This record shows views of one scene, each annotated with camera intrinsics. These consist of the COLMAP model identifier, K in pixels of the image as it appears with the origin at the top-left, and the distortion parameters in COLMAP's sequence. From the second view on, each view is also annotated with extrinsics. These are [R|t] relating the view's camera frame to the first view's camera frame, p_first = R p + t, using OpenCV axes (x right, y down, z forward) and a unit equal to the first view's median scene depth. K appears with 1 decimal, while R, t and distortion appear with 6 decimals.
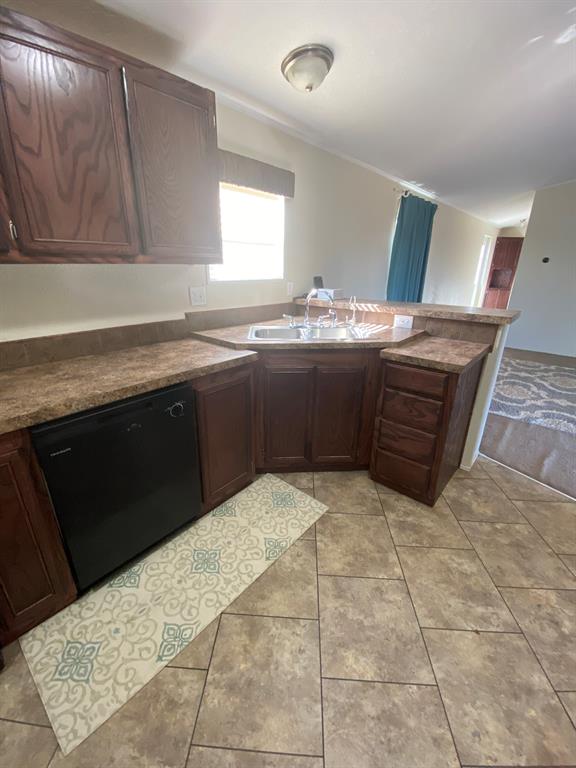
lens RADIAL K [[330.5, 0, 282.2], [0, 330.5, 385.5], [0, 0, 1]] dist [0.051928, -0.028644]
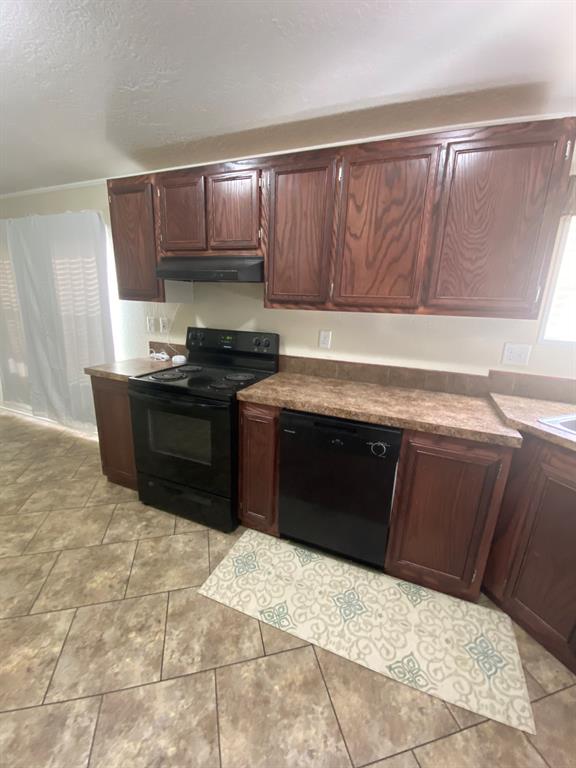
lens RADIAL K [[330.5, 0, 282.2], [0, 330.5, 385.5], [0, 0, 1]] dist [0.051928, -0.028644]
pose [[0.311950, 0.252661, -0.915887, 0.499122], [-0.366563, 0.921362, 0.129321, -0.135445], [0.876538, 0.295389, 0.380035, 0.286250]]
